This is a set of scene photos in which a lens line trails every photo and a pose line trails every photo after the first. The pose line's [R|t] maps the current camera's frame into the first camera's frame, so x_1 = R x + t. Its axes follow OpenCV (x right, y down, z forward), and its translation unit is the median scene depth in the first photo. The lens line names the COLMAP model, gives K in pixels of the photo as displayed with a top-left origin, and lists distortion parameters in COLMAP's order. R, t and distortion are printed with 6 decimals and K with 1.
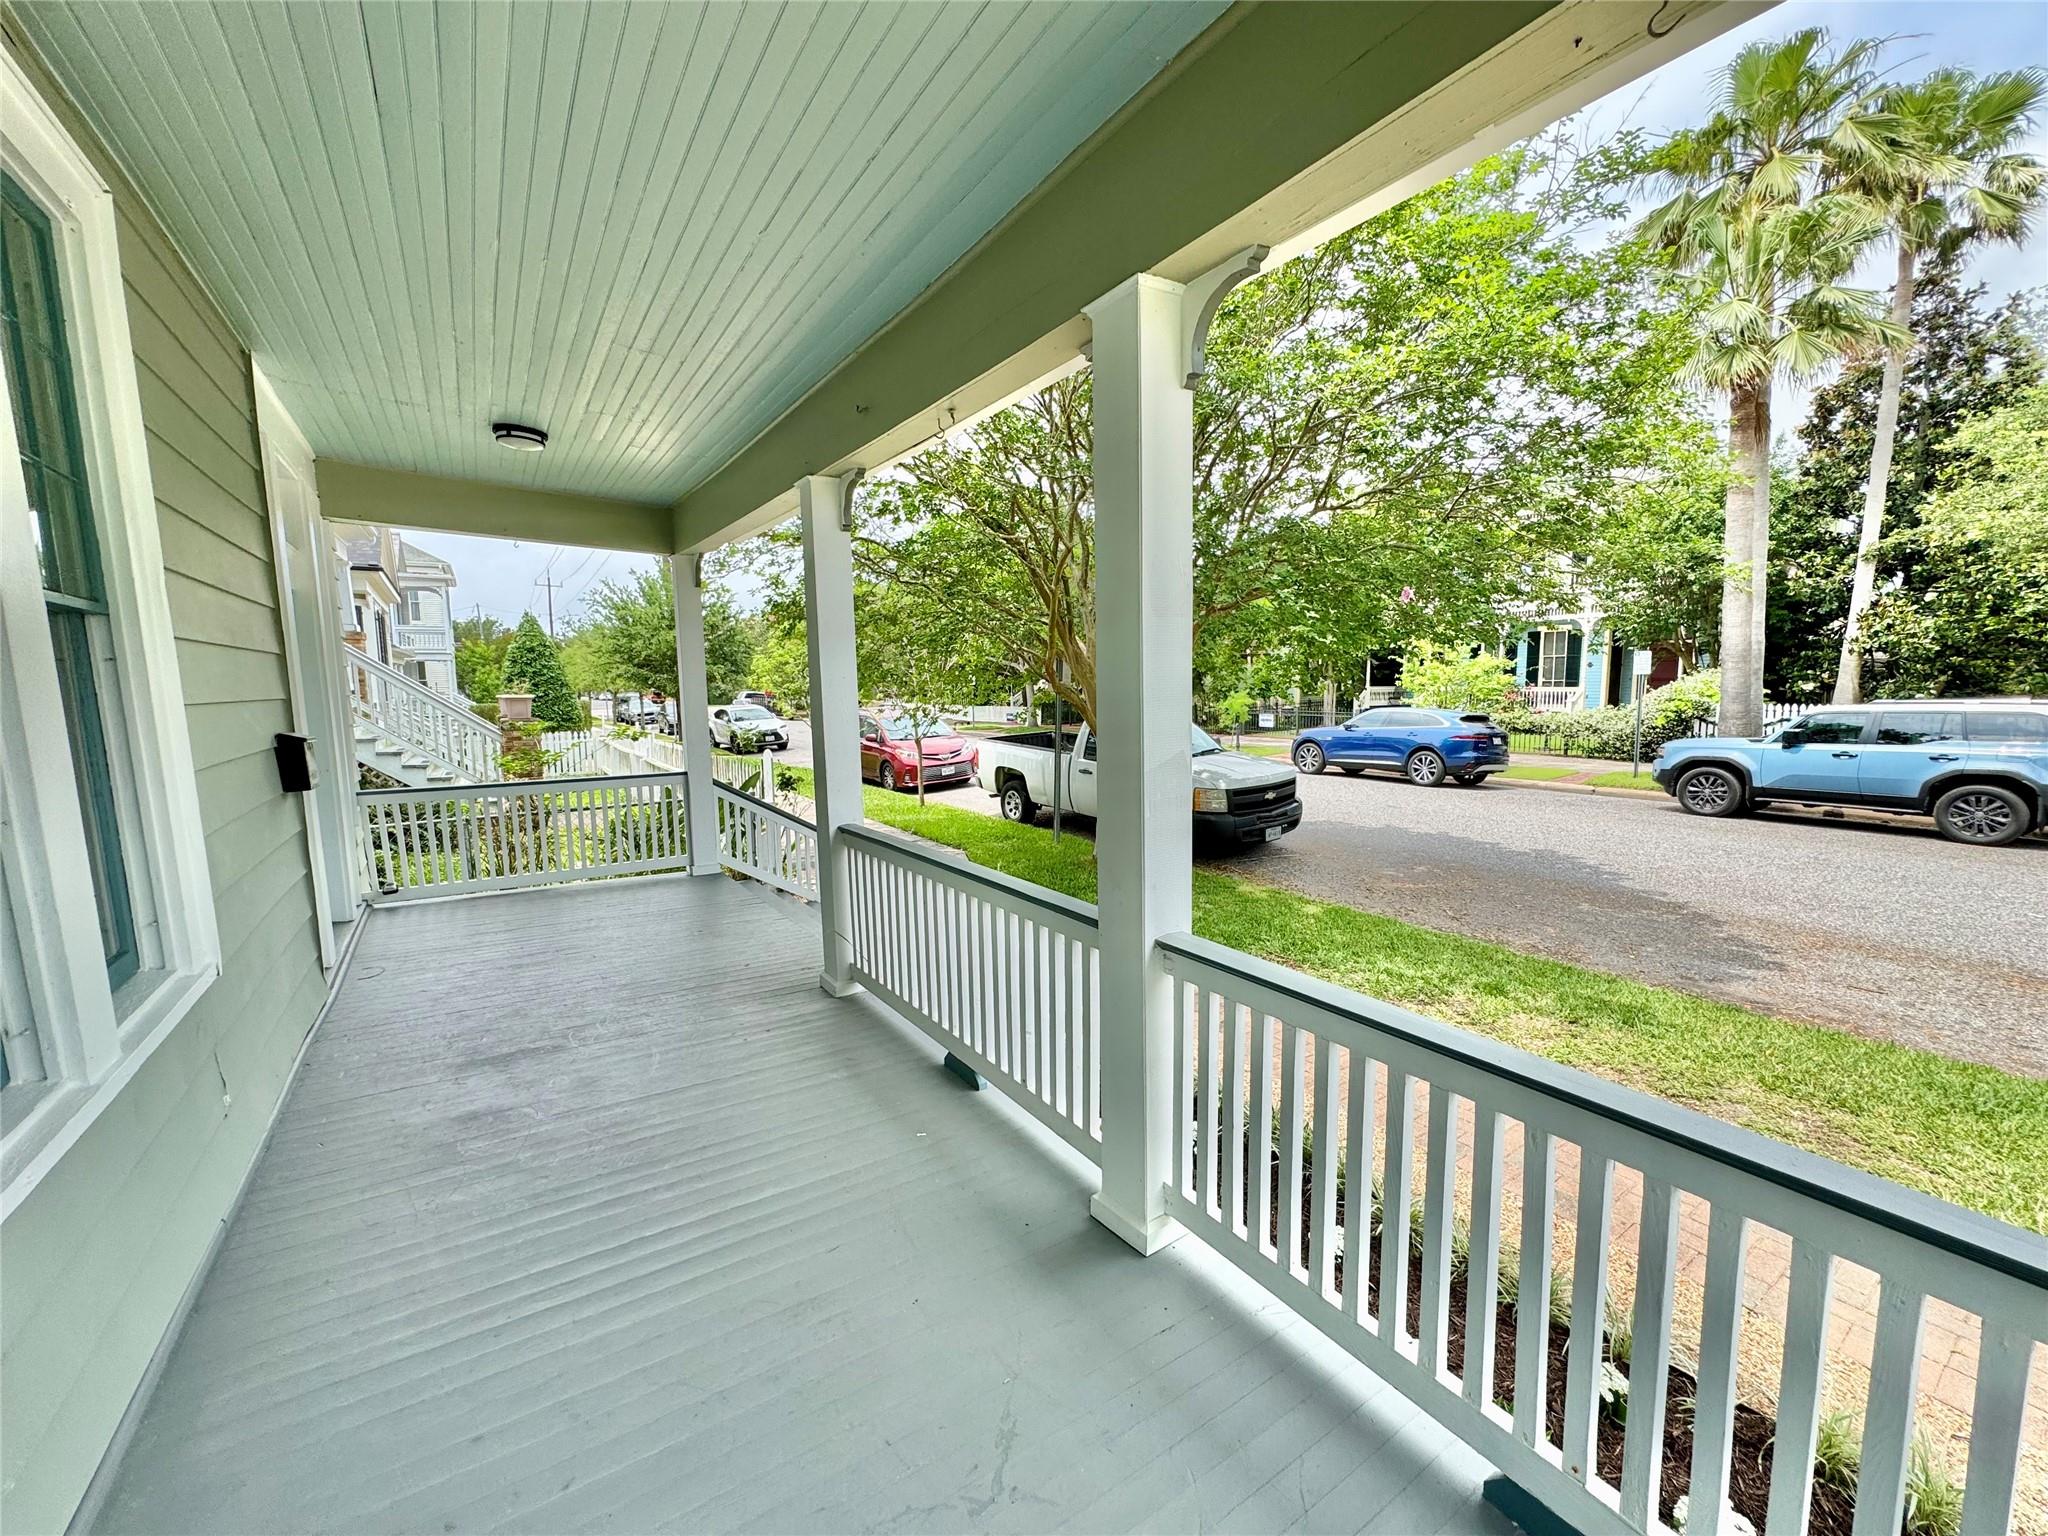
lens RADIAL K [[811.8, 0, 1024.0], [0, 811.8, 768.0], [0, 0, 1]] dist [0.019547, 0.000002]
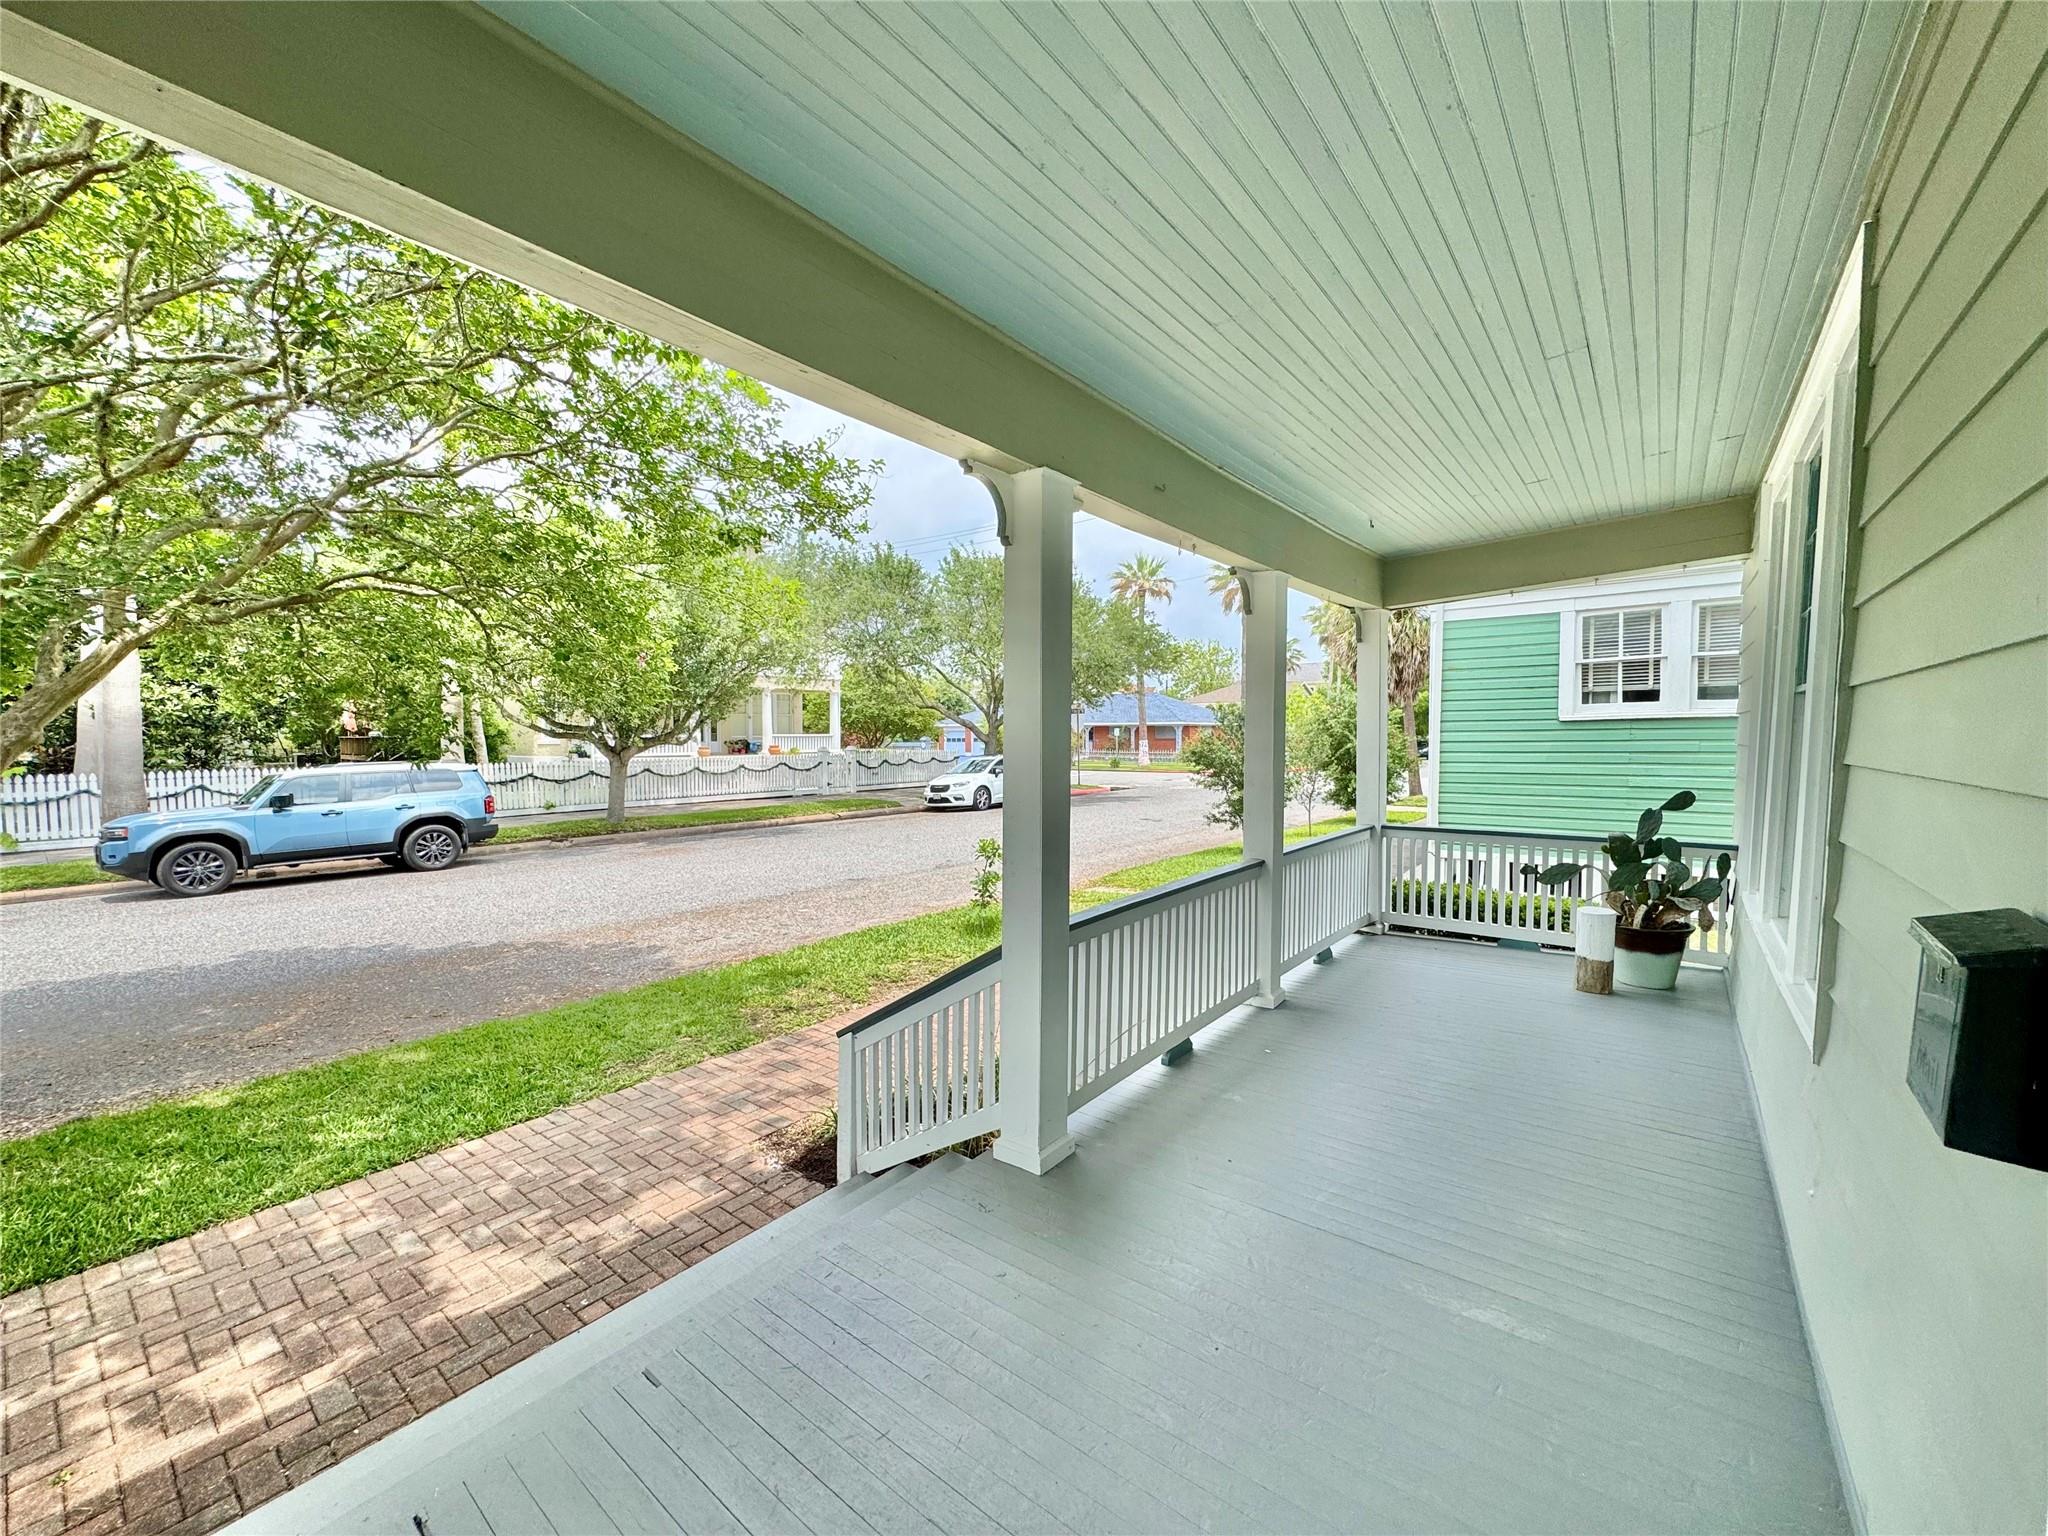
lens RADIAL K [[811.8, 0, 1024.0], [0, 811.8, 768.0], [0, 0, 1]] dist [0.019547, 0.000002]
pose [[-0.302909, -0.027017, 0.952636, -0.566364], [0.102468, 0.992880, 0.060740, -0.080095], [-0.947495, 0.116014, -0.297984, 0.733655]]
